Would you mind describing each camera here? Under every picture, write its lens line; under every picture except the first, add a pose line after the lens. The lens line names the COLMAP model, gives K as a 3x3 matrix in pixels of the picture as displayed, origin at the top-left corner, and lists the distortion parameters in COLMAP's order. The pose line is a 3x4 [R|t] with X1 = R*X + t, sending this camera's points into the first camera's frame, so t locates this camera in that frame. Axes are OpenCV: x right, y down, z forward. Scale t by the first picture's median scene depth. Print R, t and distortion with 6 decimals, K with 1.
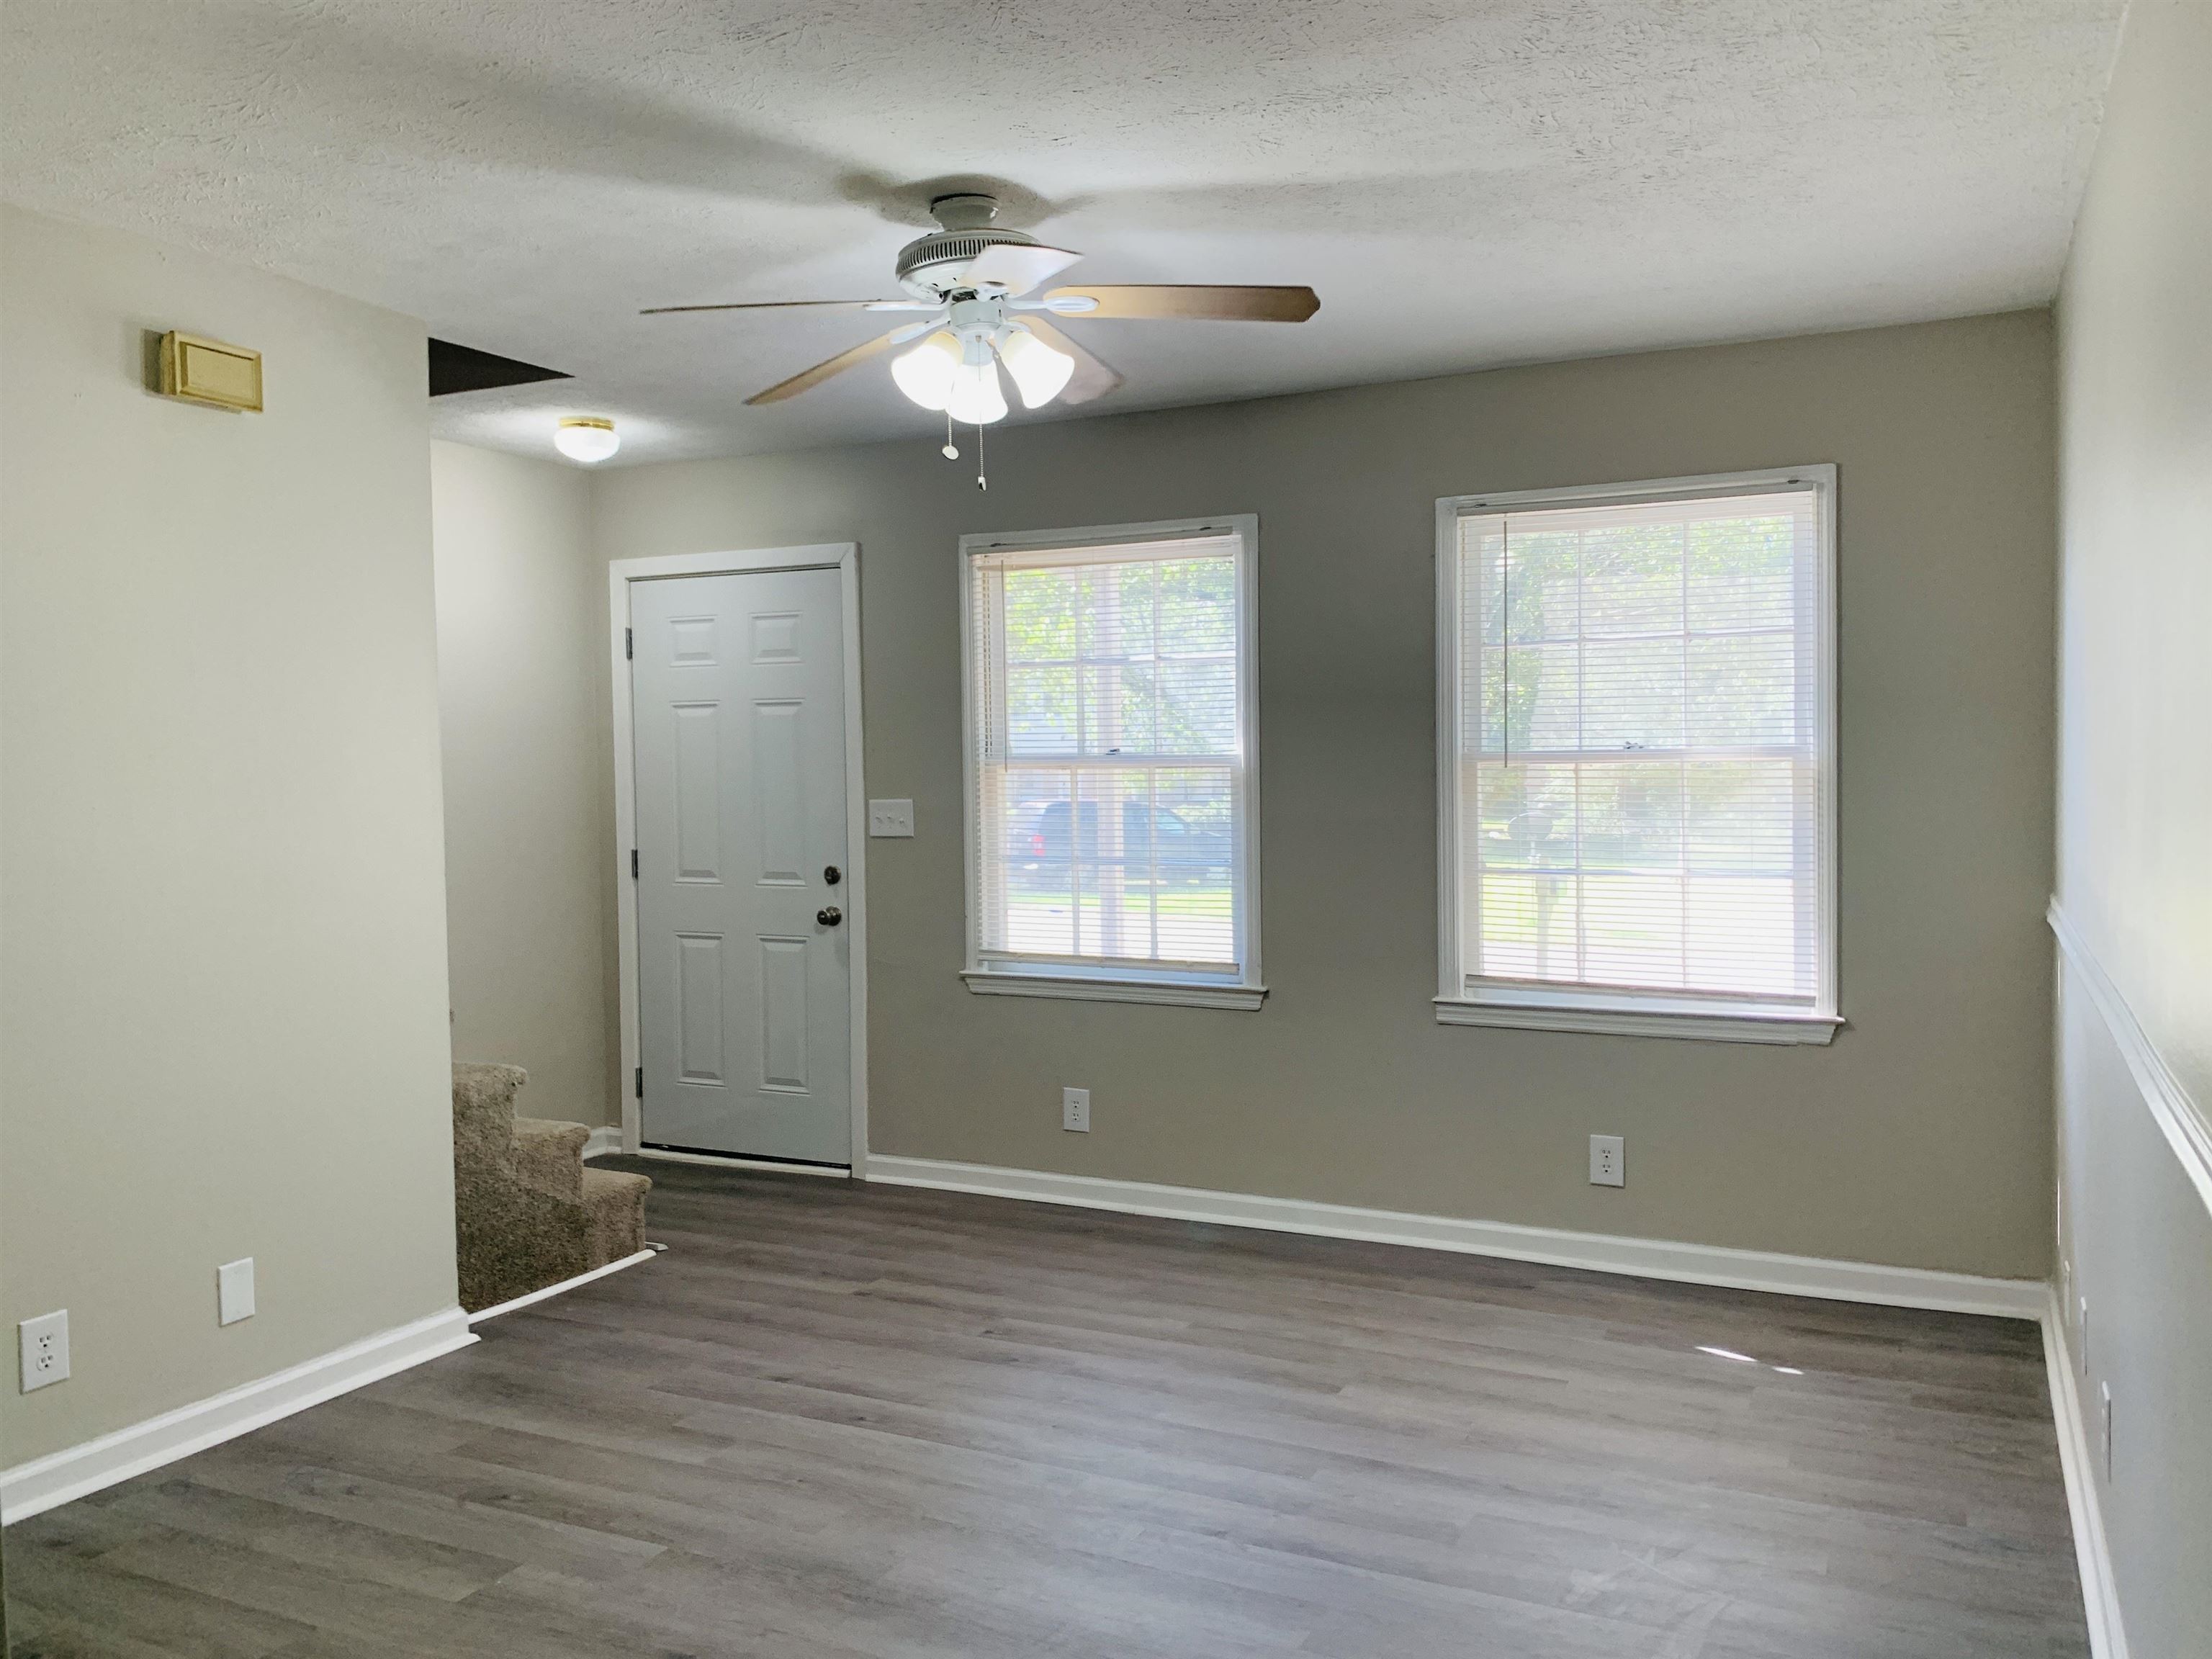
lens RADIAL K [[1702.3, 0, 1112.6], [0, 1702.3, 834.4], [0, 0, 1]] dist [0.034293, -0.042548]
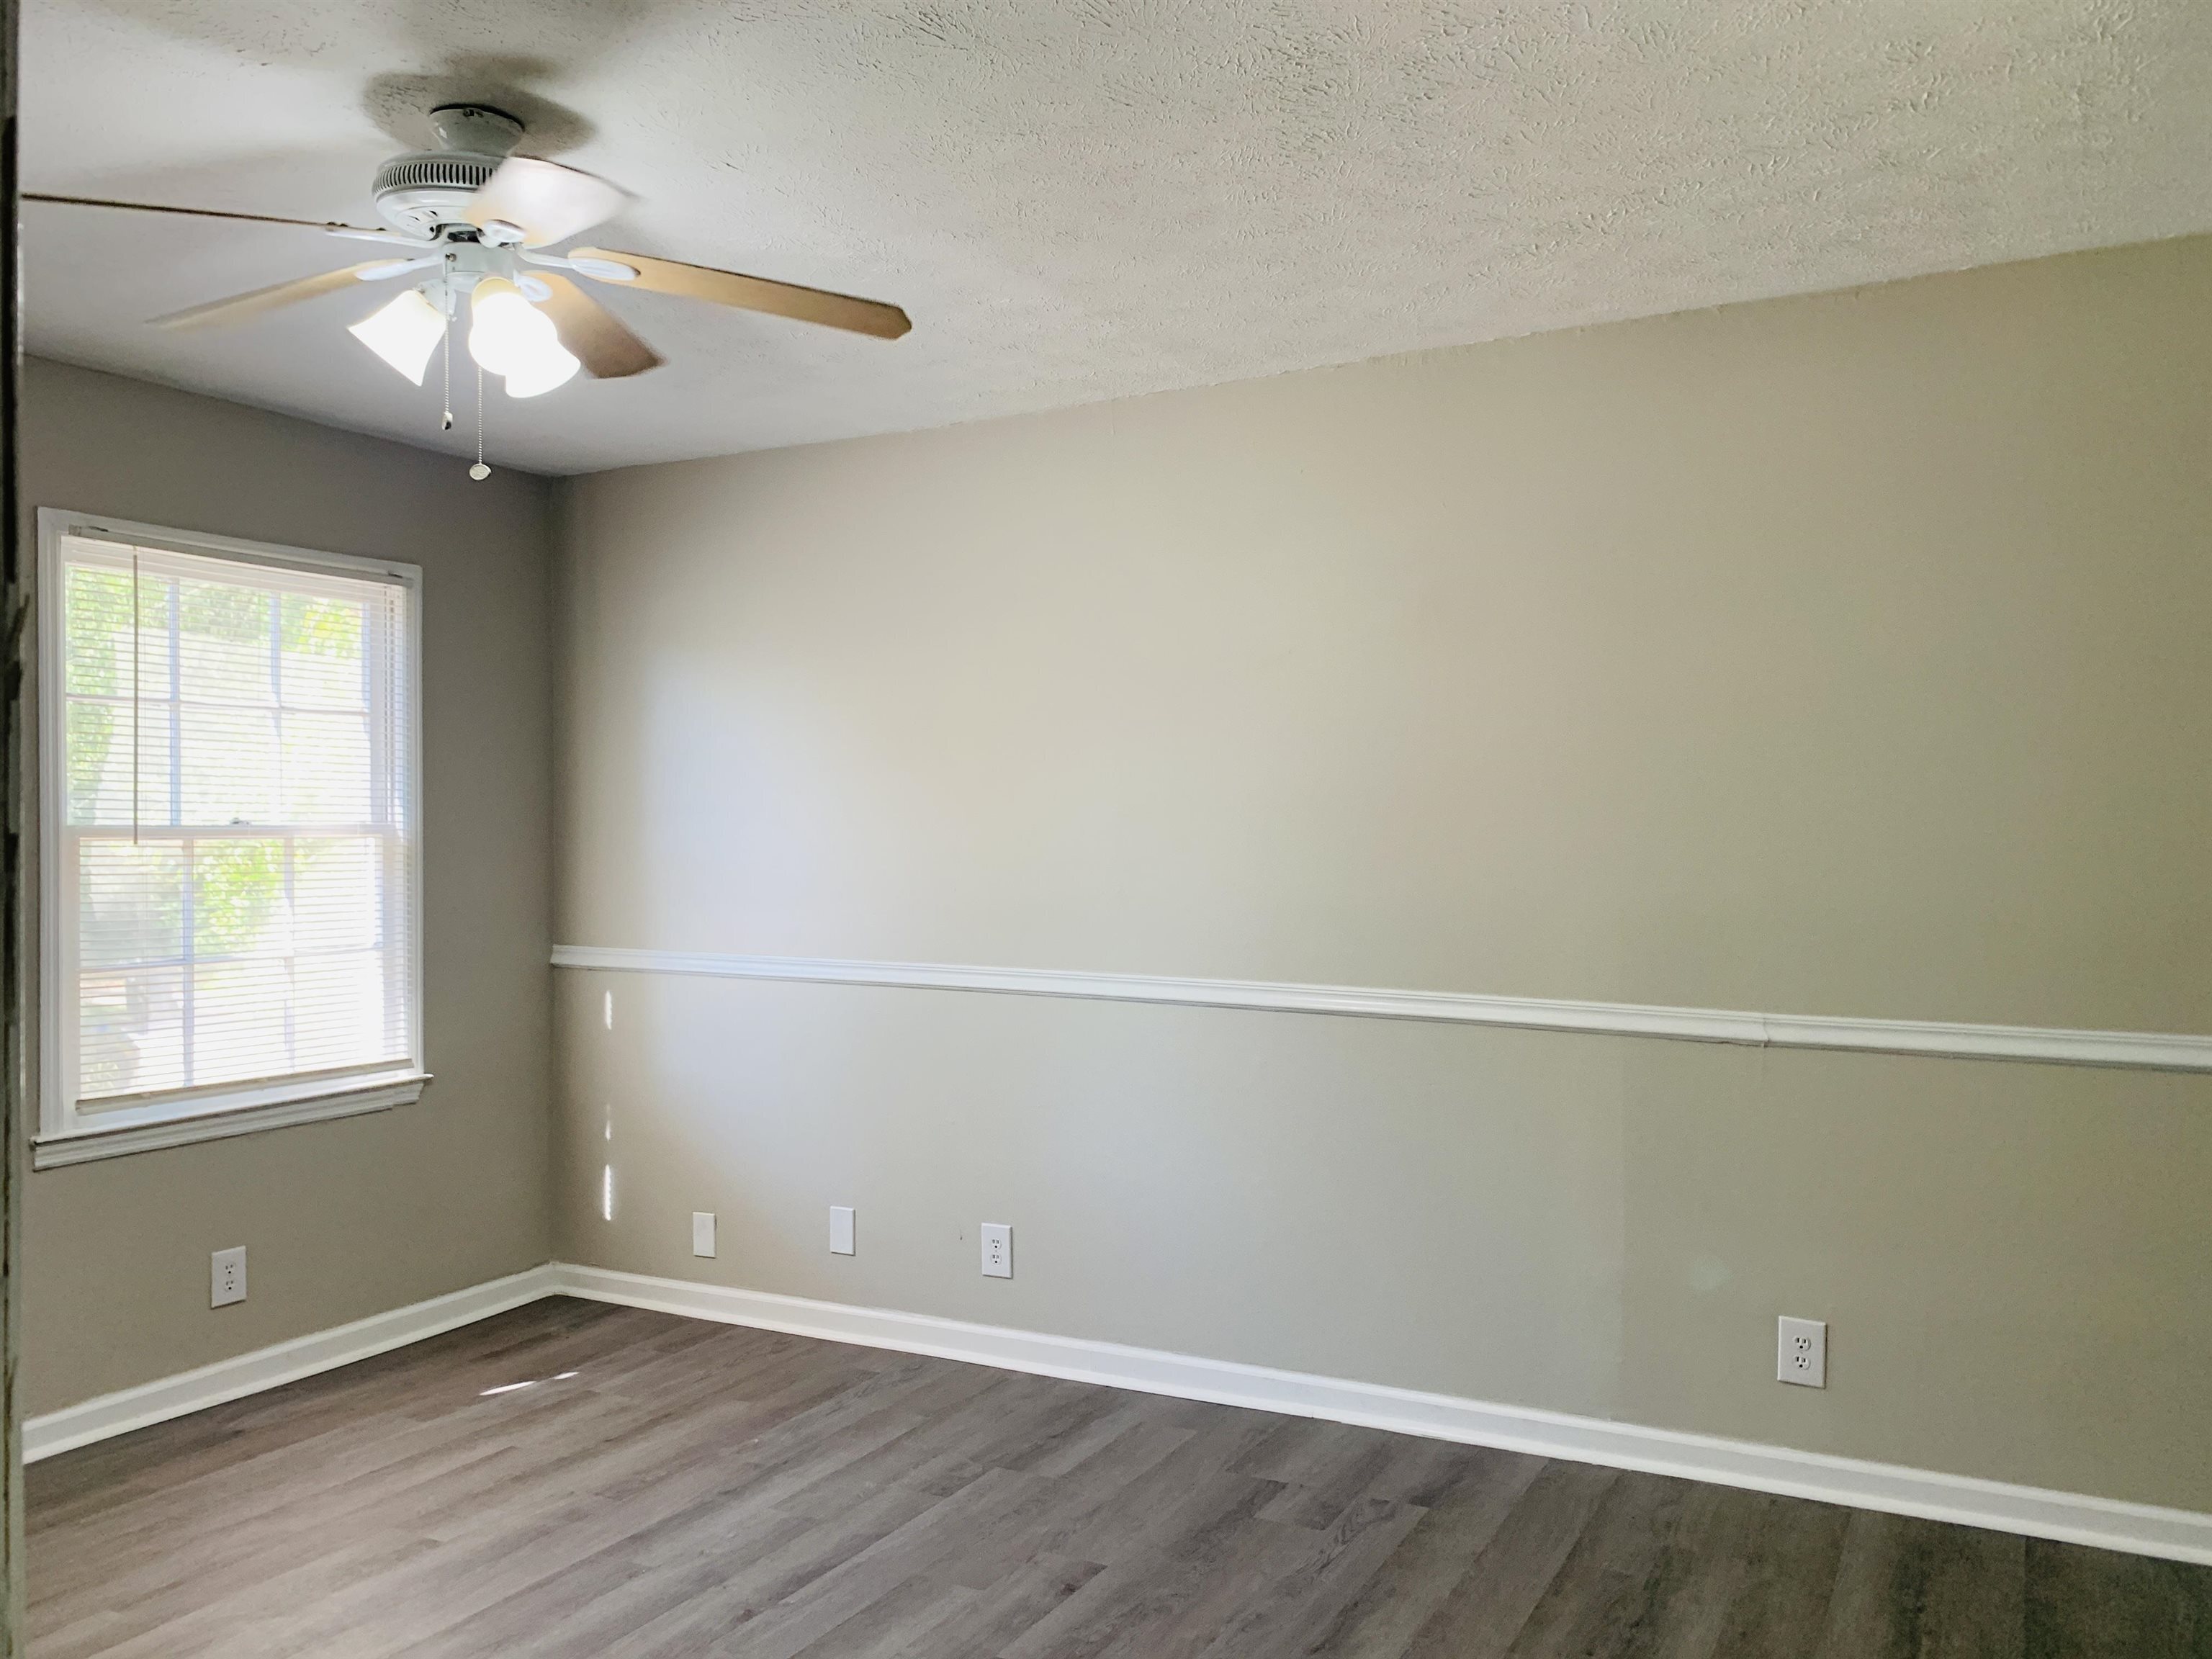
lens RADIAL K [[1702.3, 0, 1118.0], [0, 1702.3, 844.4], [0, 0, 1]] dist [0.034293, -0.042548]
pose [[0.038921, 0.002946, 0.999238, -0.666480], [0.047580, 0.998856, -0.004798, -0.013140], [-0.998109, 0.047730, 0.038737, 0.532070]]
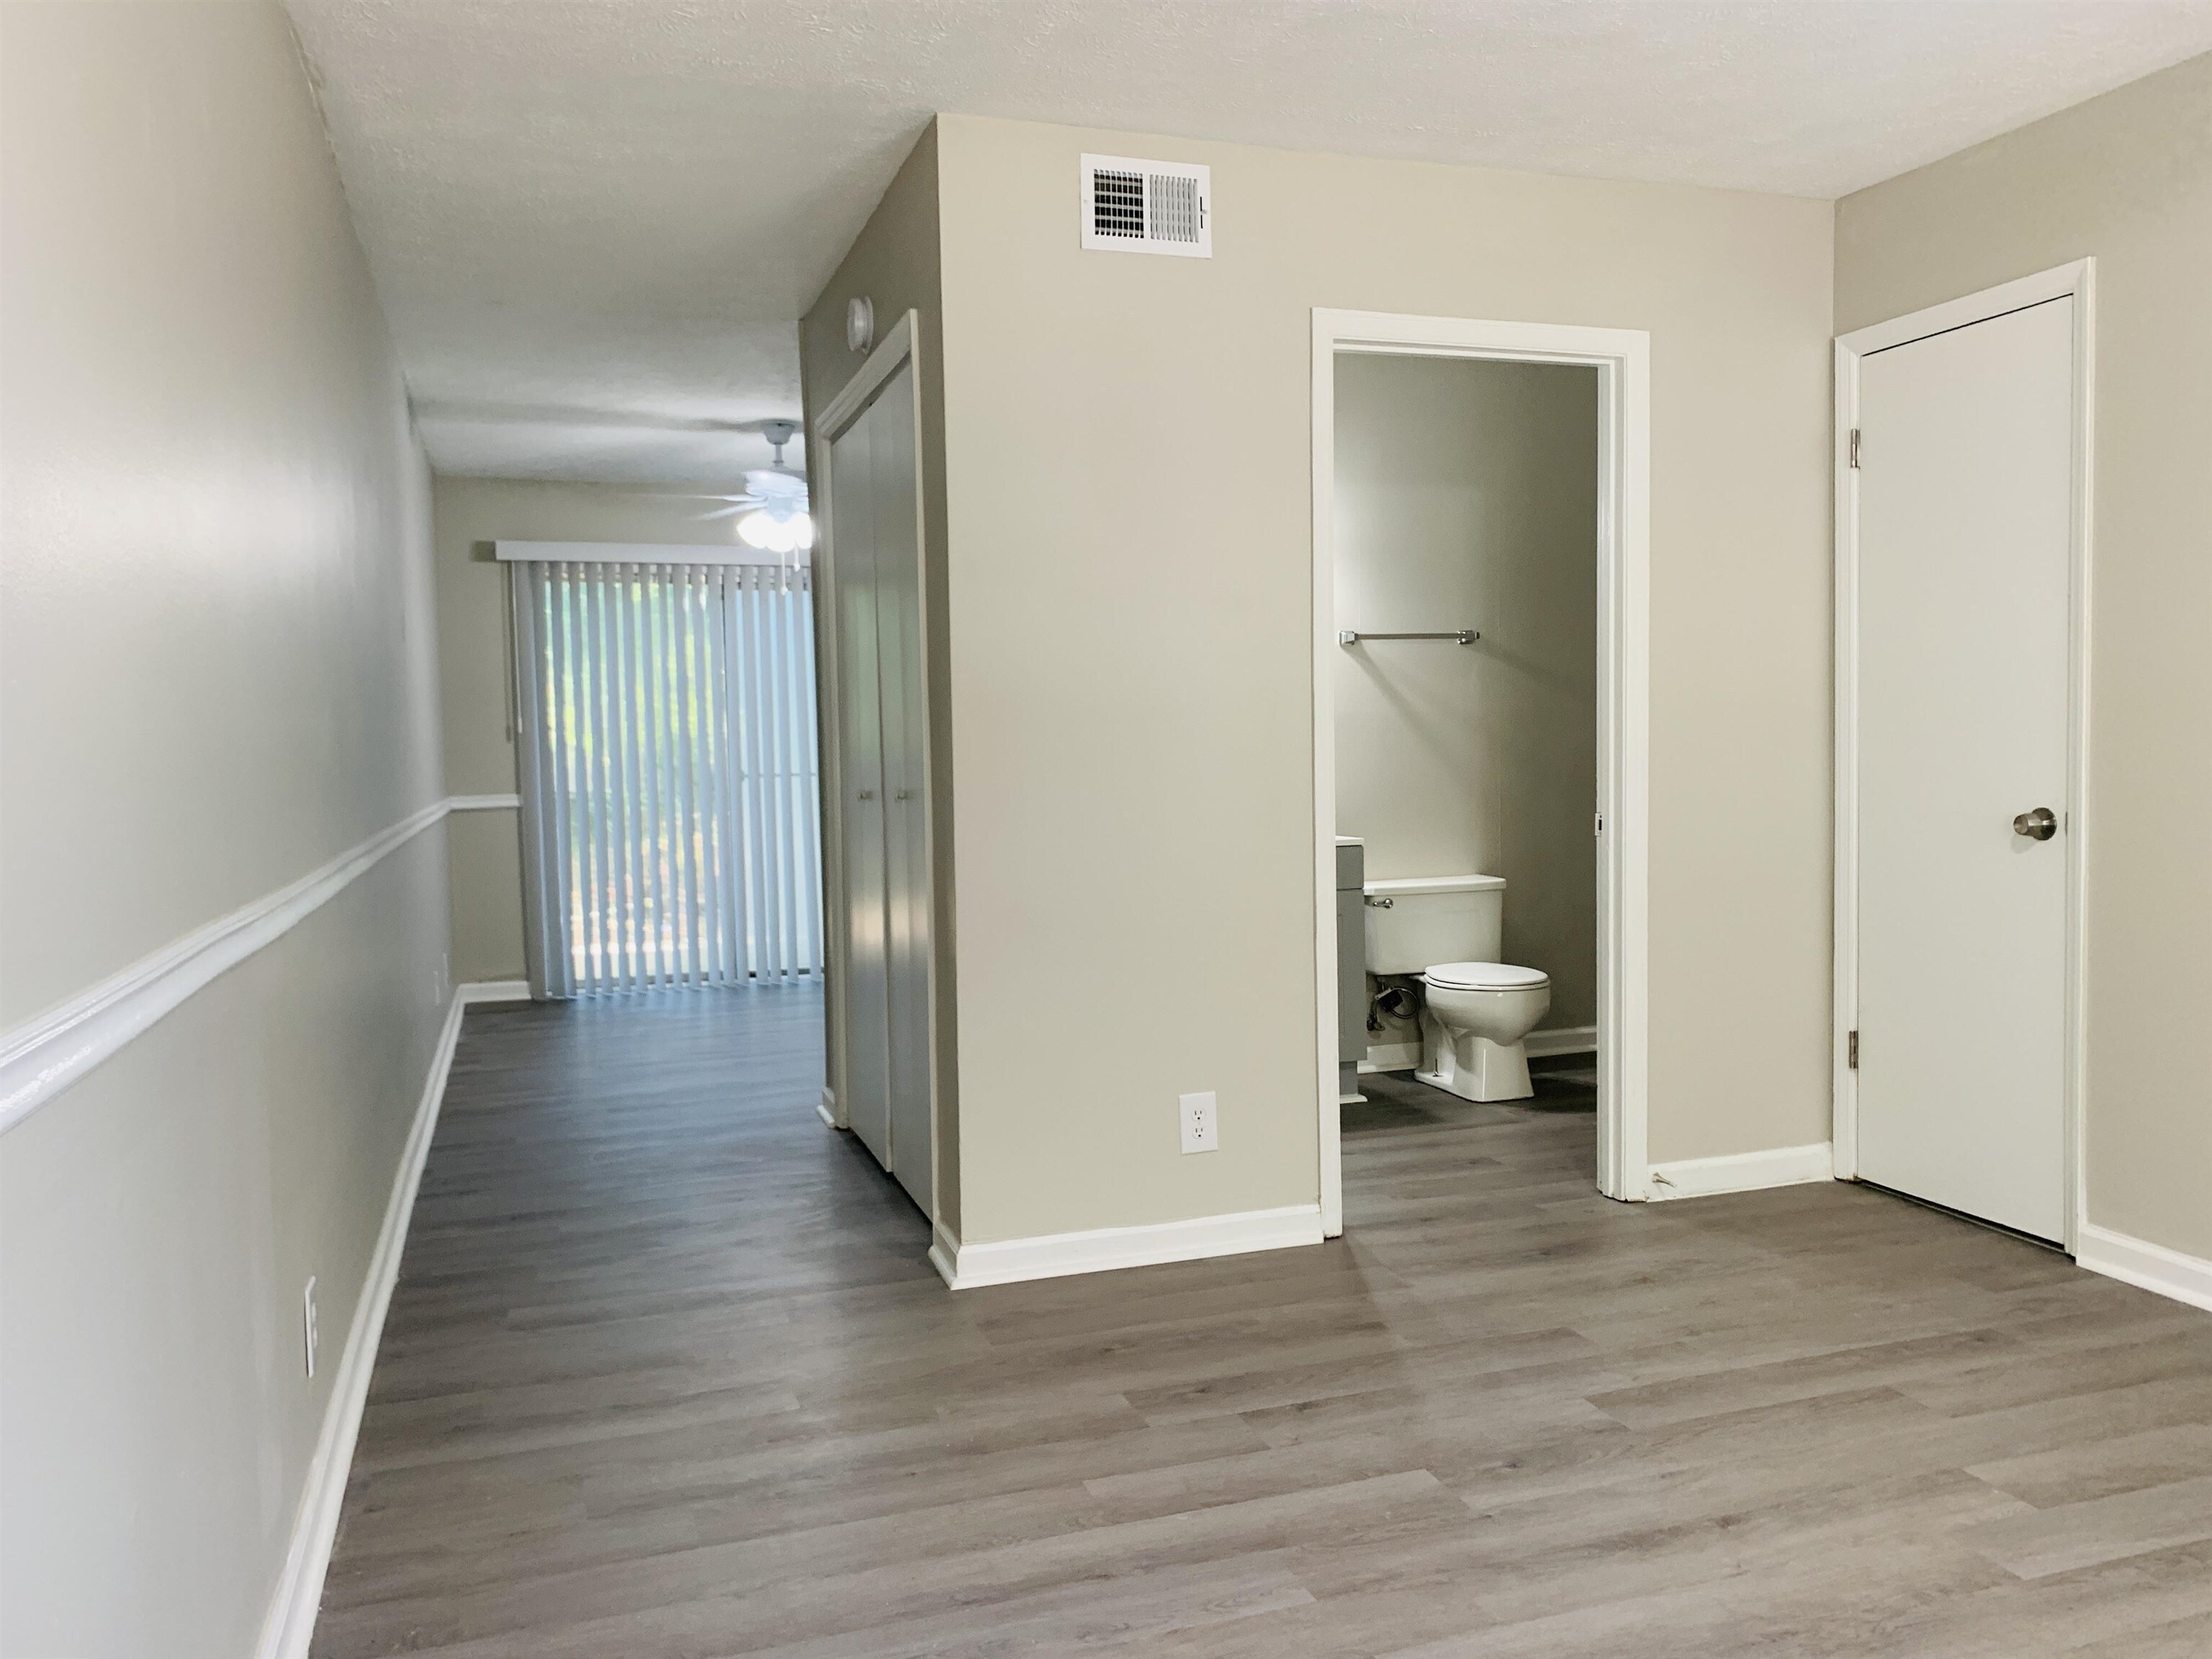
lens RADIAL K [[1702.3, 0, 1120.9], [0, 1702.3, 813.8], [0, 0, 1]] dist [0.034293, -0.042548]
pose [[-0.697719, 0.057946, -0.714024, 0.405651], [-0.006060, 0.996210, 0.086767, 0.003427], [0.716346, 0.064866, -0.694724, 0.879718]]
